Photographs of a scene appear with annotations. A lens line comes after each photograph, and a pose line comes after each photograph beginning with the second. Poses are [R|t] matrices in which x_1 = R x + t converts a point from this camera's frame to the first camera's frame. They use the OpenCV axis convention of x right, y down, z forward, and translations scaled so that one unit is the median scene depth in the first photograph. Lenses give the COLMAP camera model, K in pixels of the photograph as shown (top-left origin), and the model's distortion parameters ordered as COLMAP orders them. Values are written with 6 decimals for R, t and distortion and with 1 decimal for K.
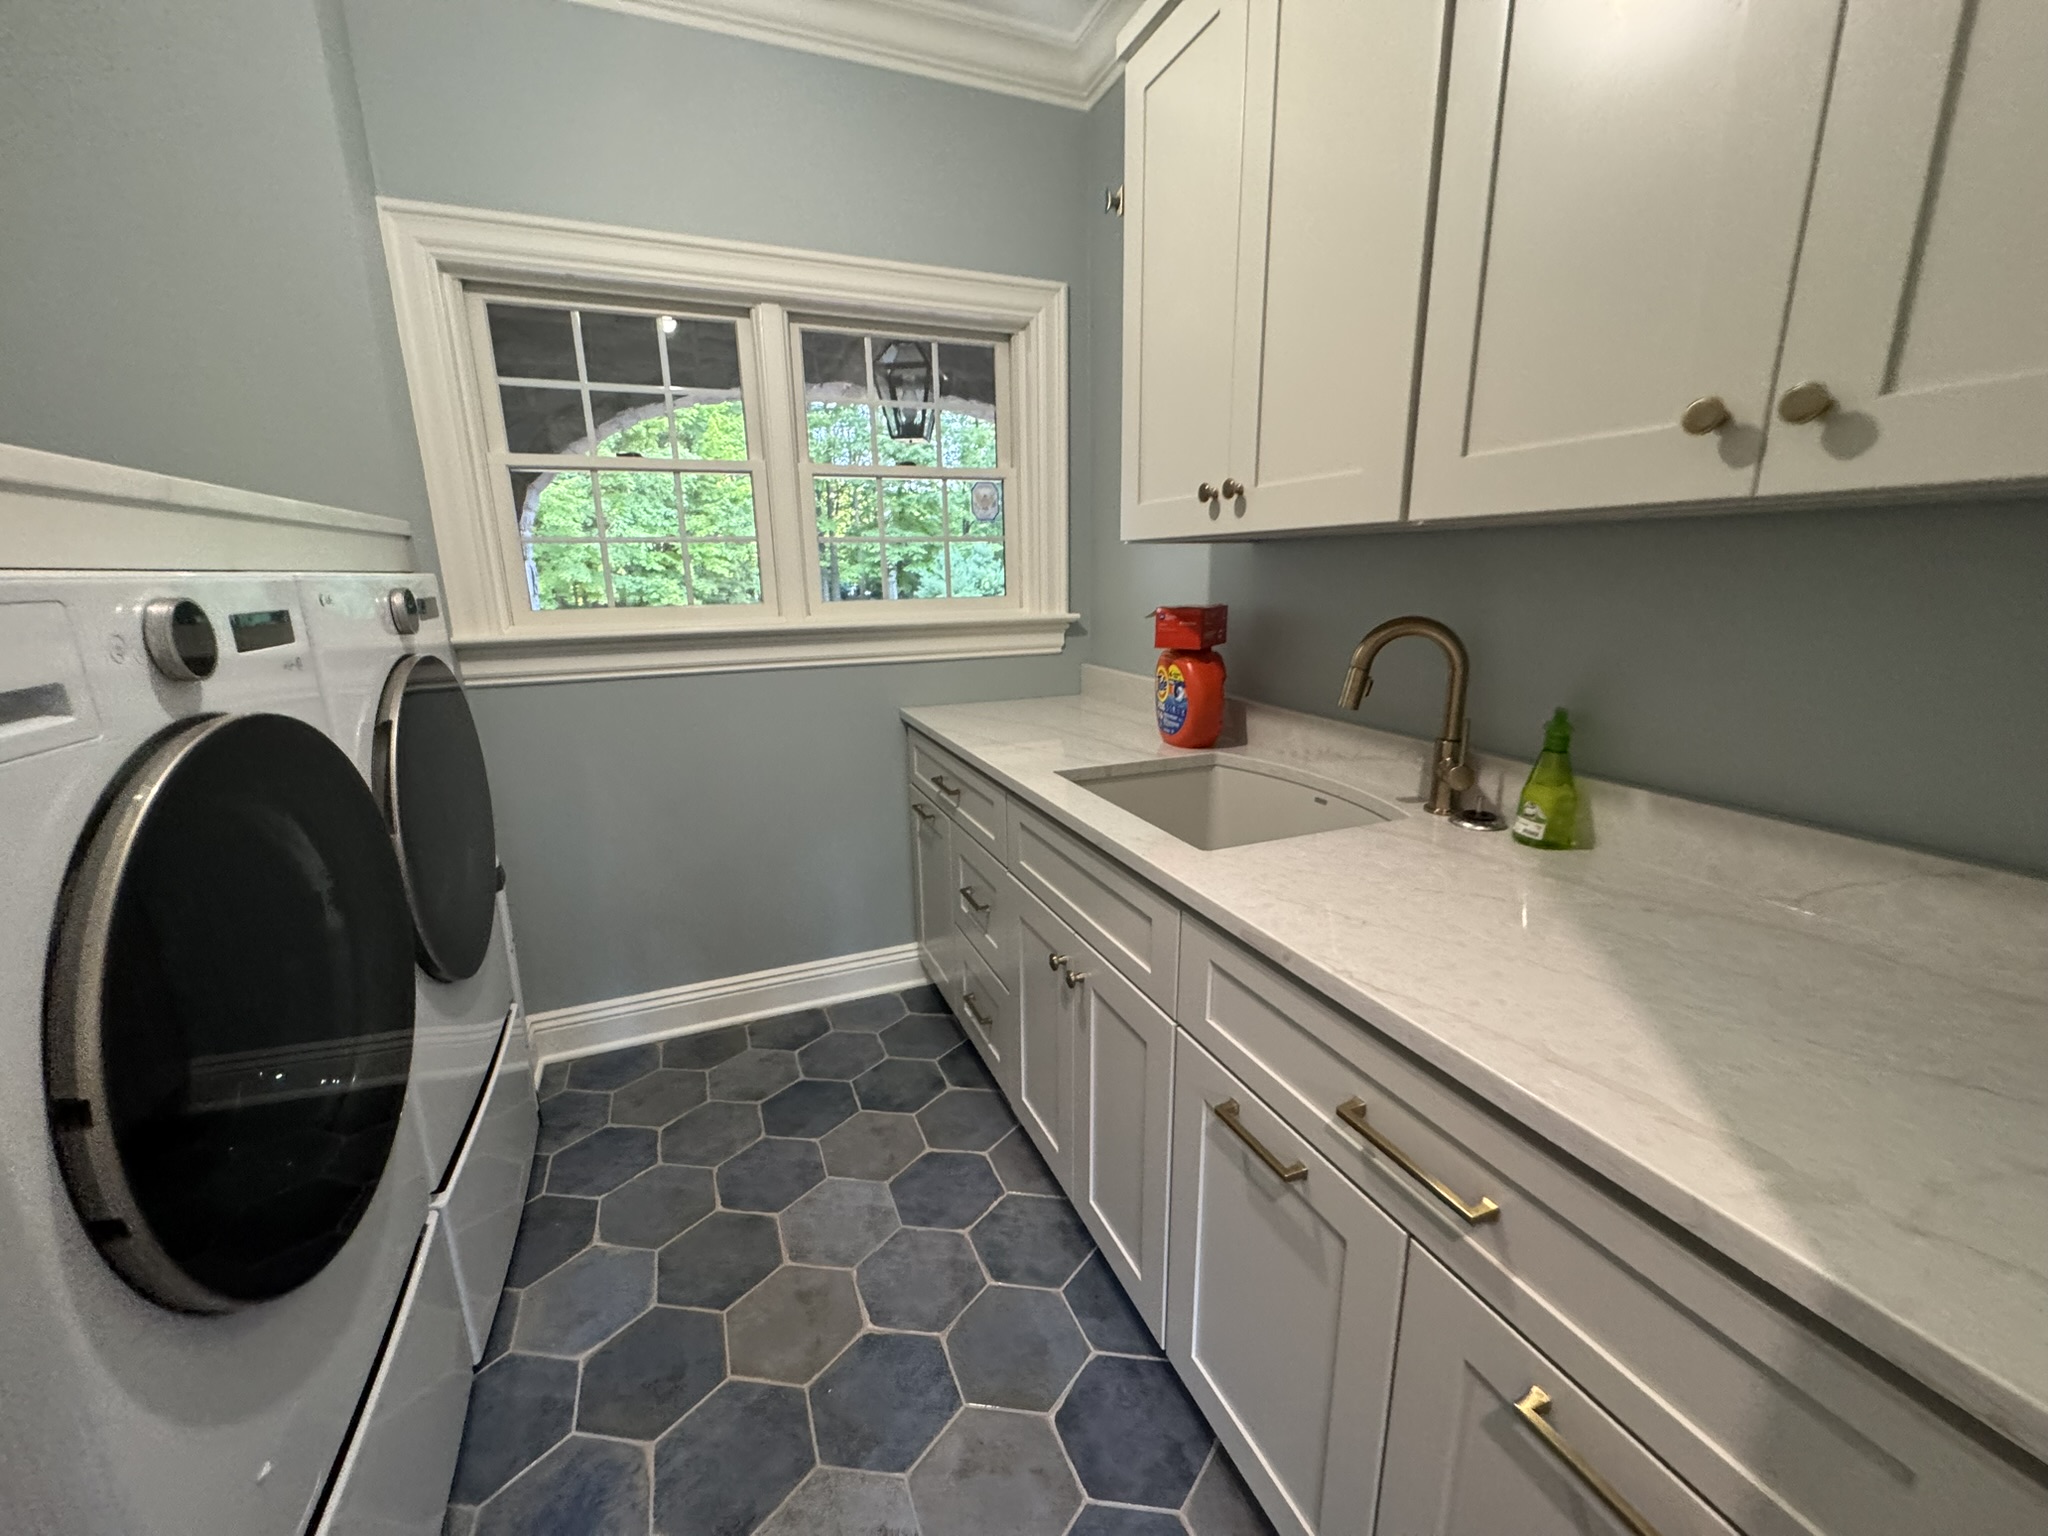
lens RADIAL K [[818.3, 0, 1024.0], [0, 818.3, 768.0], [0, 0, 1]] dist [-0.003786, 0.000364]
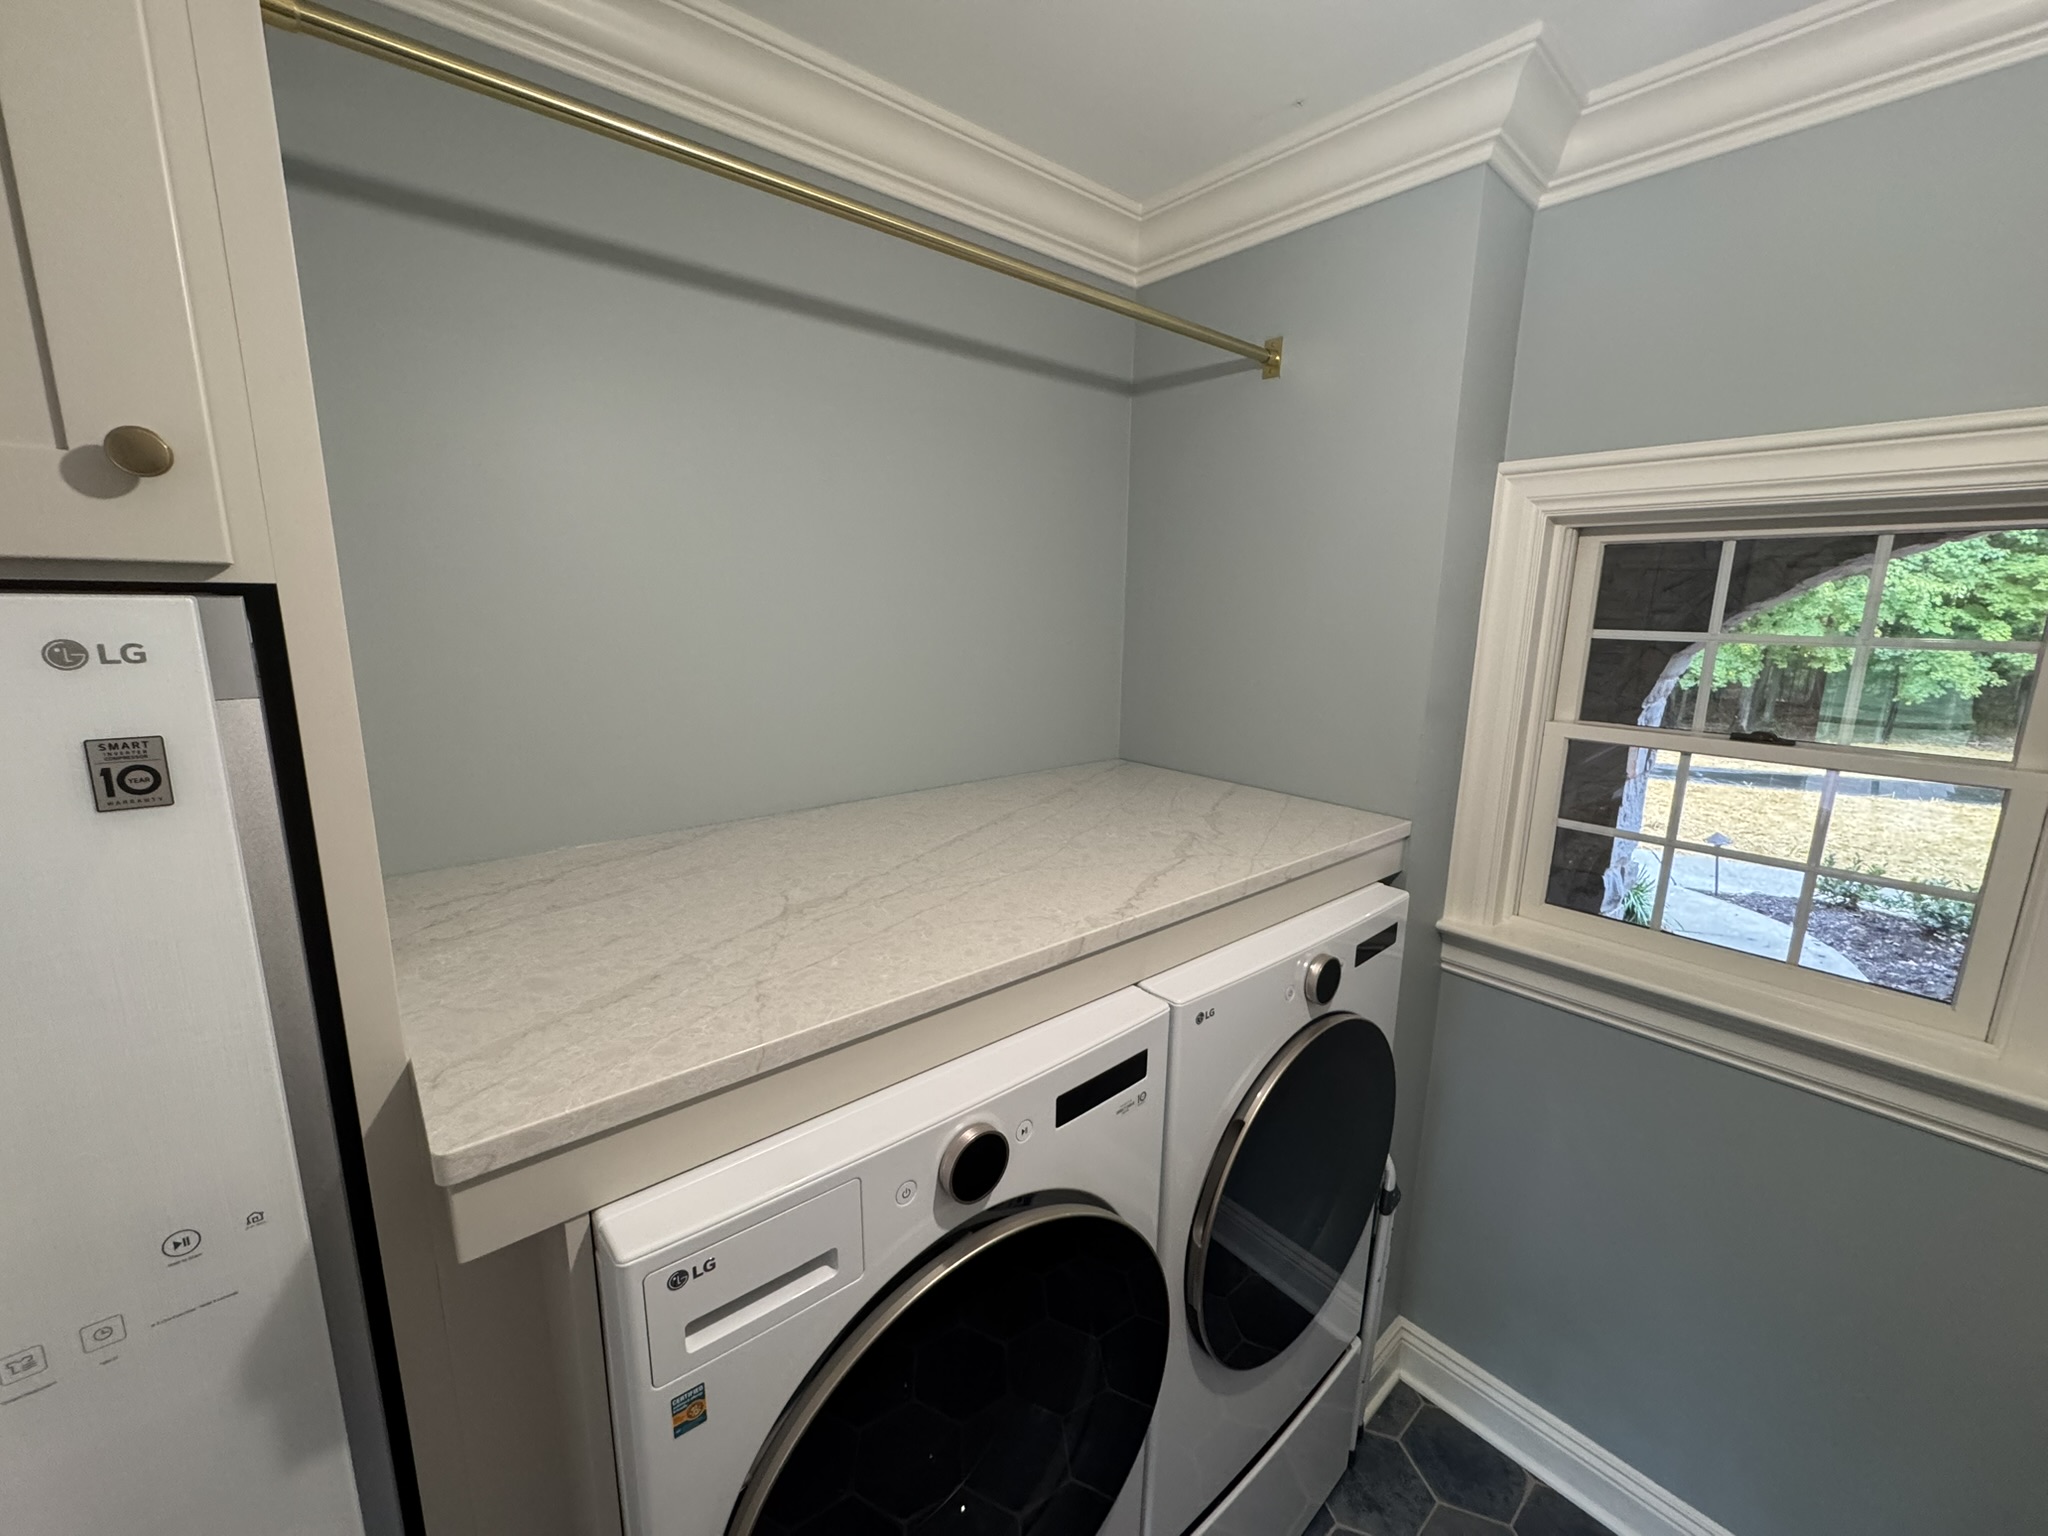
lens RADIAL K [[818.3, 0, 1024.0], [0, 818.3, 768.0], [0, 0, 1]] dist [-0.003786, 0.000364]
pose [[0.311306, 0.208147, -0.927234, -0.039467], [-0.243442, 0.960627, 0.133910, -0.318882], [0.918599, 0.184041, 0.349721, 0.222951]]
